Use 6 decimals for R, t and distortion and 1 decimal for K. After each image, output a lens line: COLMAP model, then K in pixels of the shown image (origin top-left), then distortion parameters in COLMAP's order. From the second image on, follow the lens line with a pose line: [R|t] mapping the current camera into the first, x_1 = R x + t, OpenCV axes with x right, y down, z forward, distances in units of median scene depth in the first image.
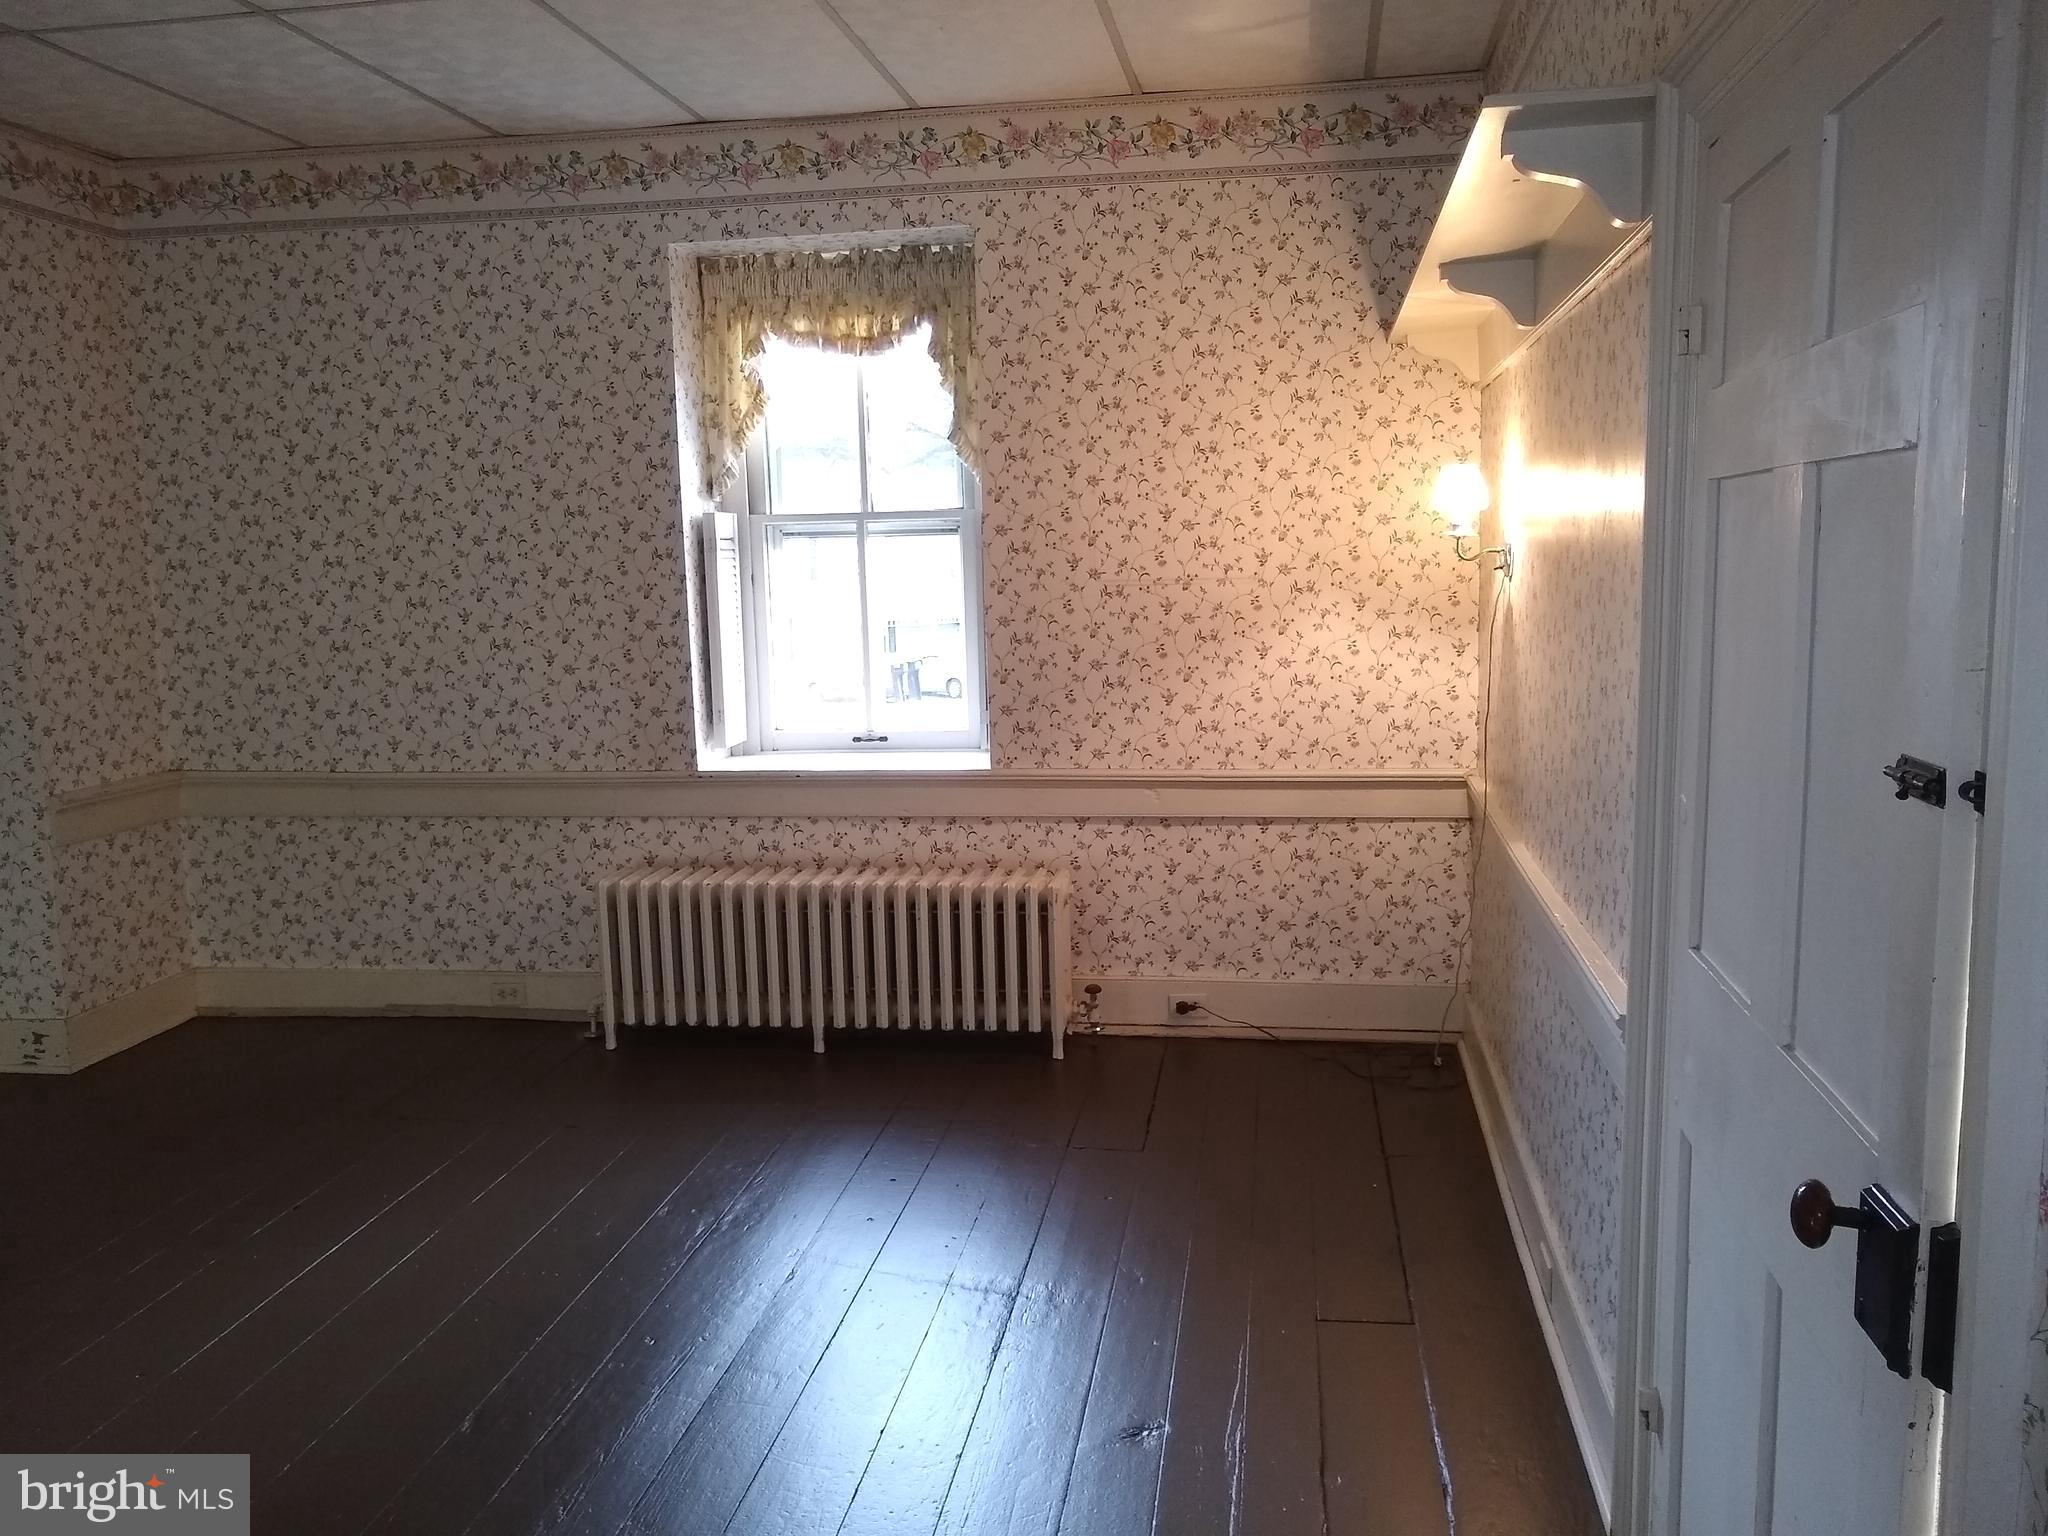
lens RADIAL K [[1594.6, 0, 1024.0], [0, 1594.6, 768.0], [0, 0, 1]] dist [0.018368, -0.070619]
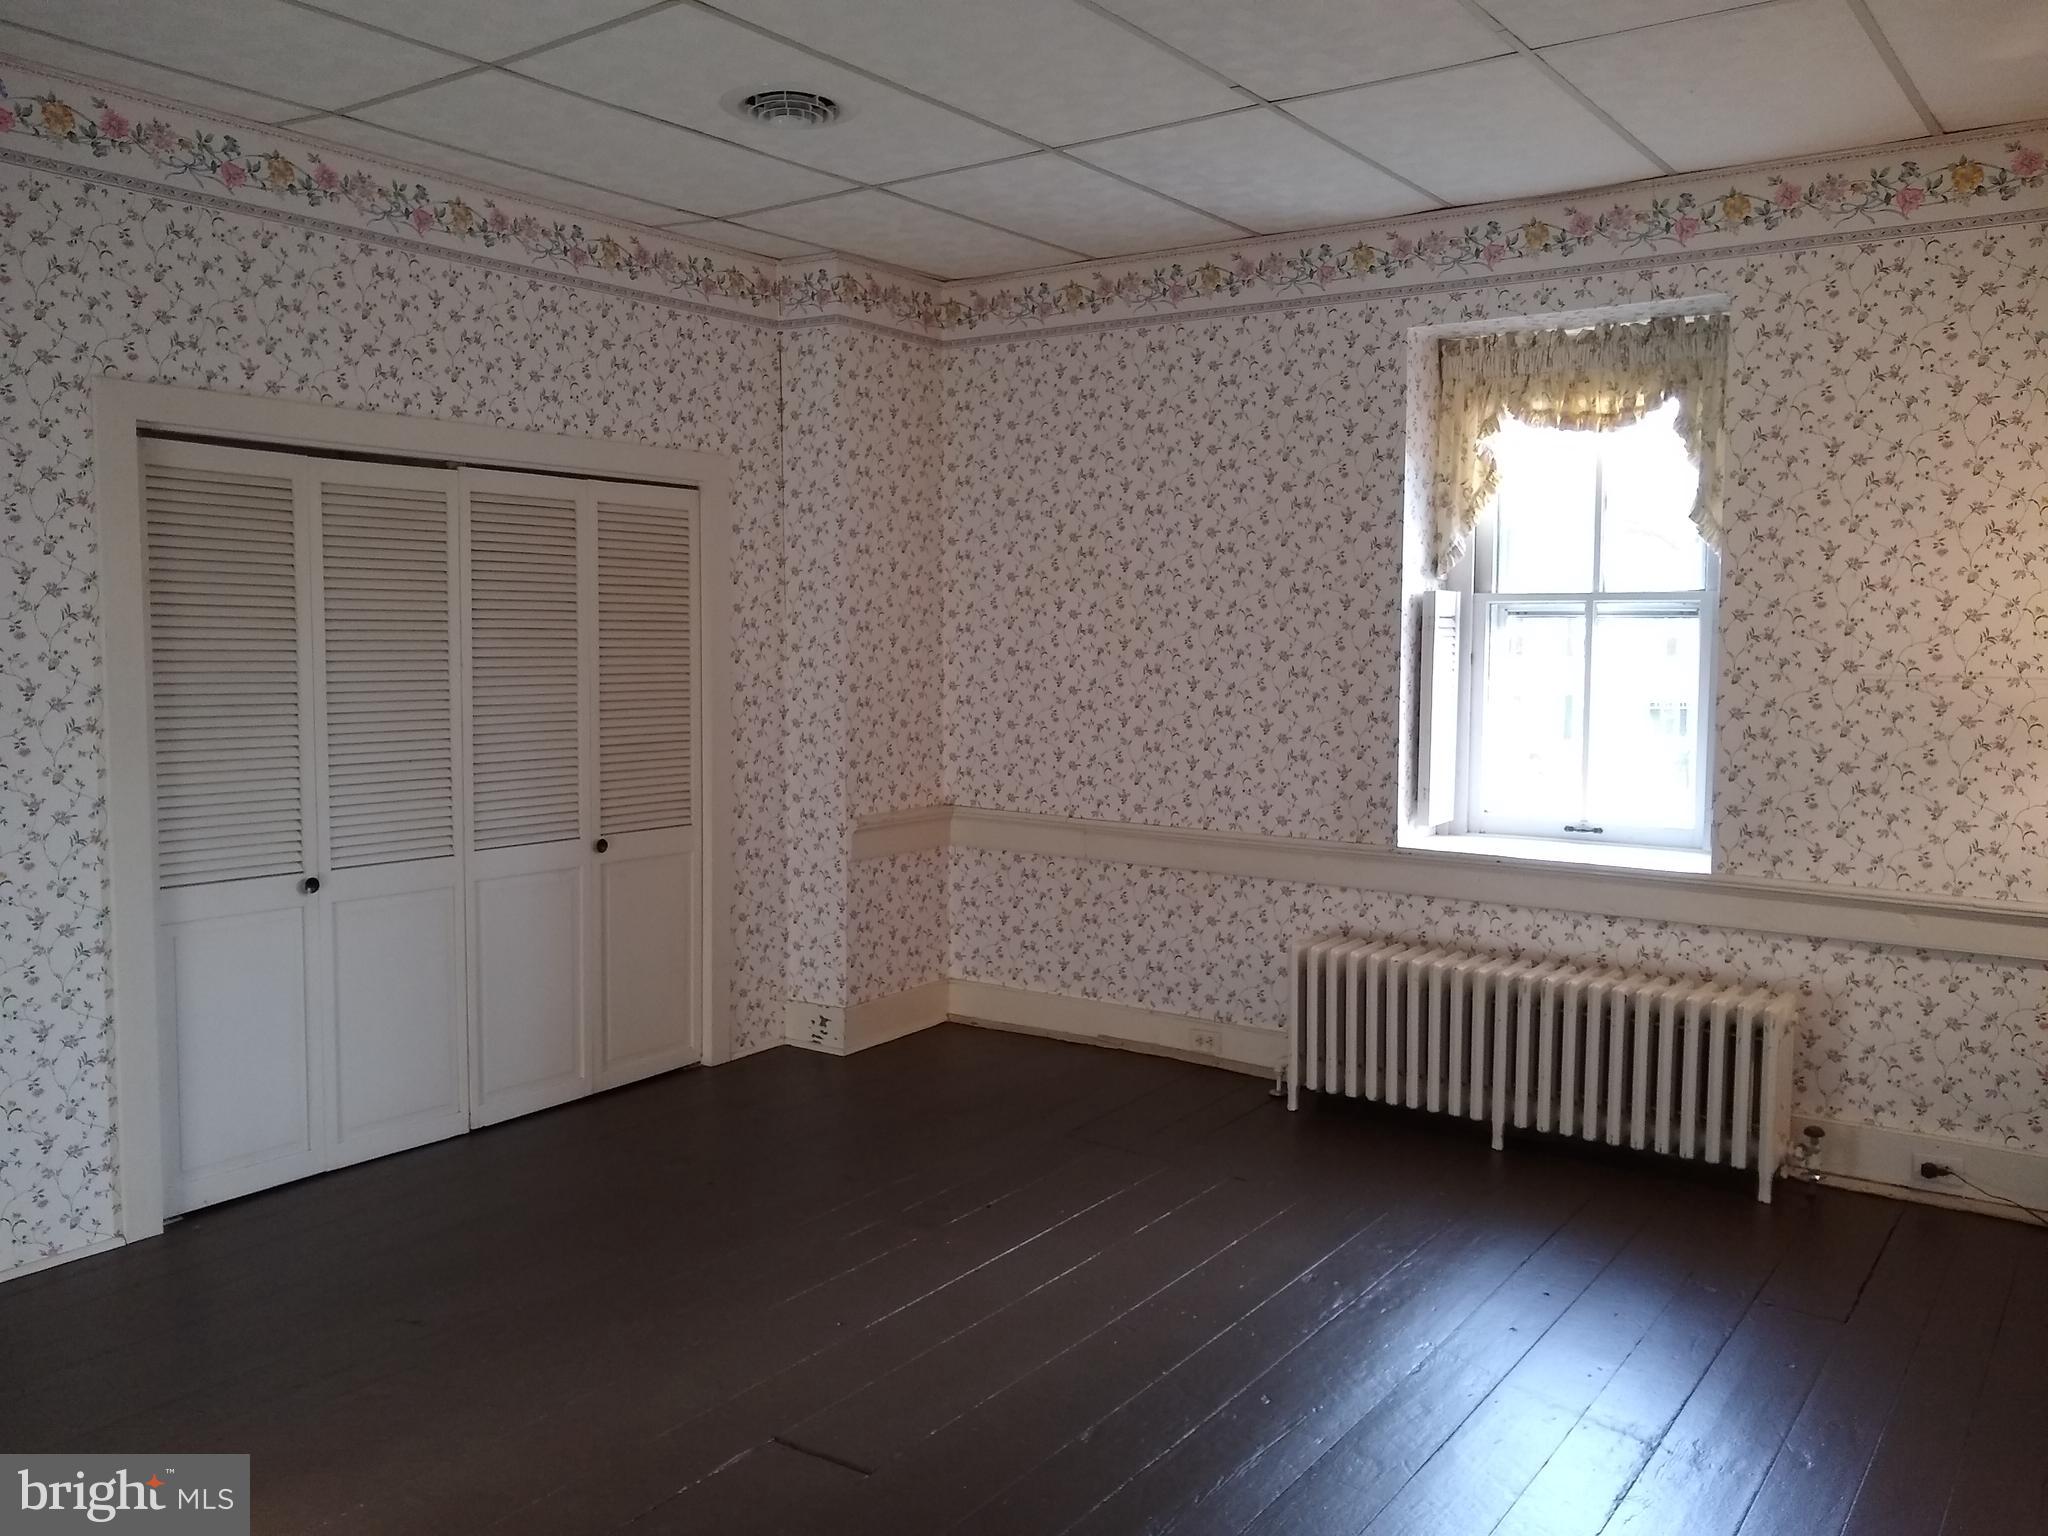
lens RADIAL K [[1594.6, 0, 1024.0], [0, 1594.6, 768.0], [0, 0, 1]] dist [0.018368, -0.070619]
pose [[0.886311, 0.068486, -0.457998, 0.044309], [-0.089323, 0.995714, -0.023965, -0.002297], [0.454394, 0.062151, 0.888630, -0.000841]]
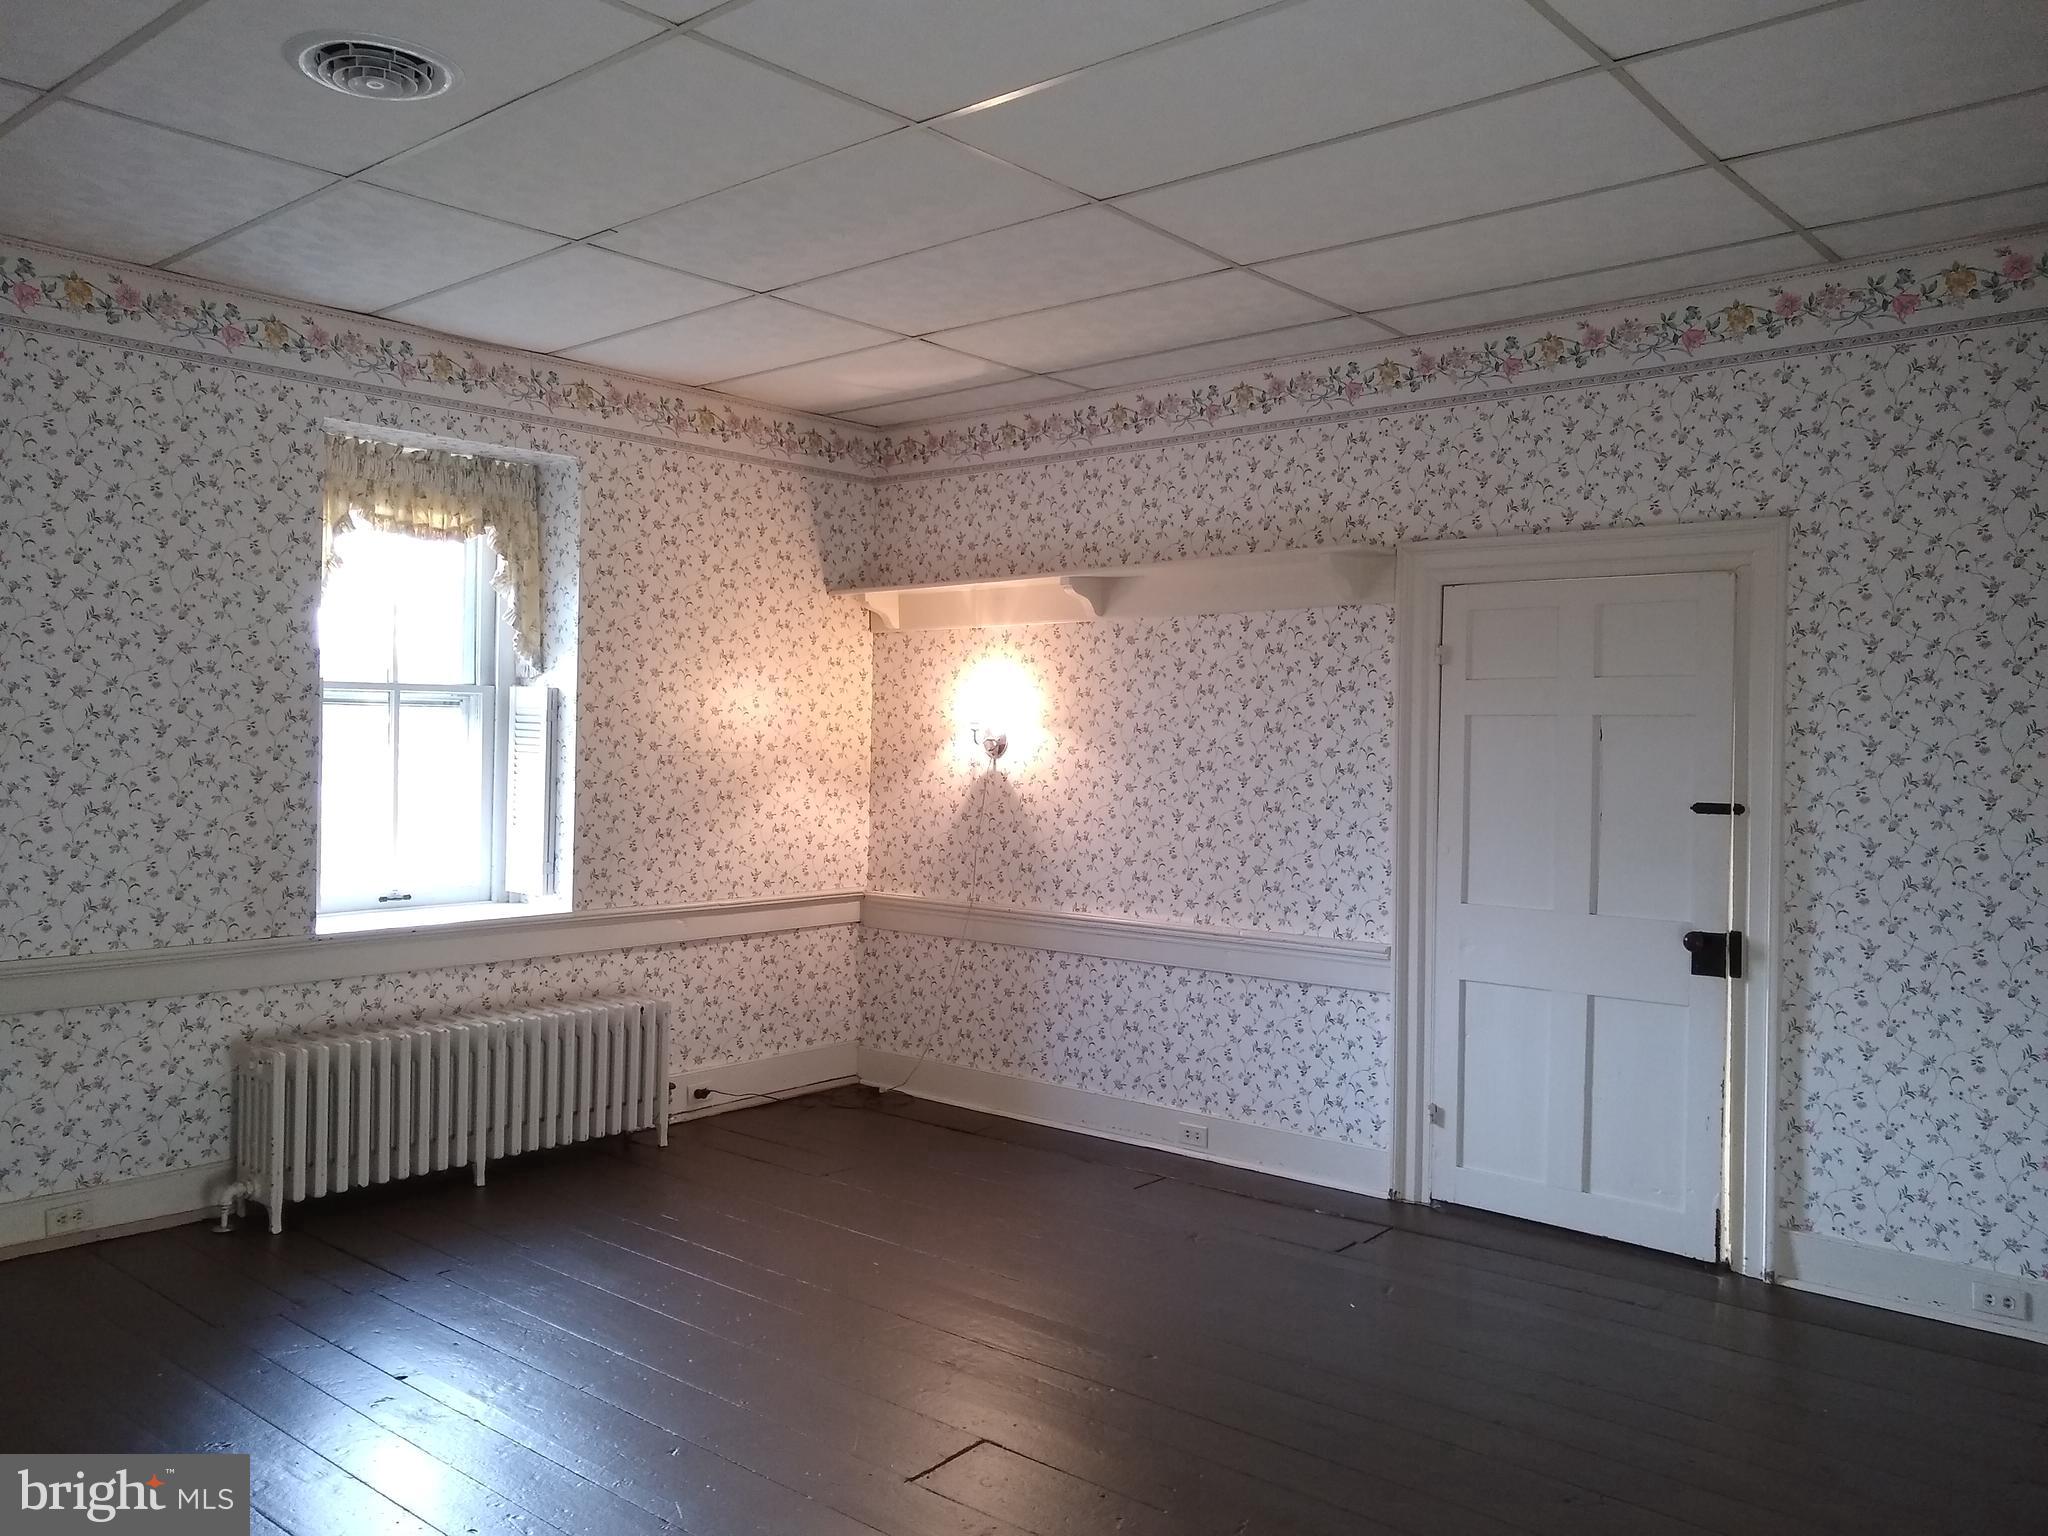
lens RADIAL K [[1594.6, 0, 1024.0], [0, 1594.6, 768.0], [0, 0, 1]] dist [0.018368, -0.070619]
pose [[0.528179, 0.014250, 0.849014, -0.833162], [0.087513, 0.993621, -0.071119, 0.008356], [-0.844612, 0.111863, 0.523562, 0.103669]]
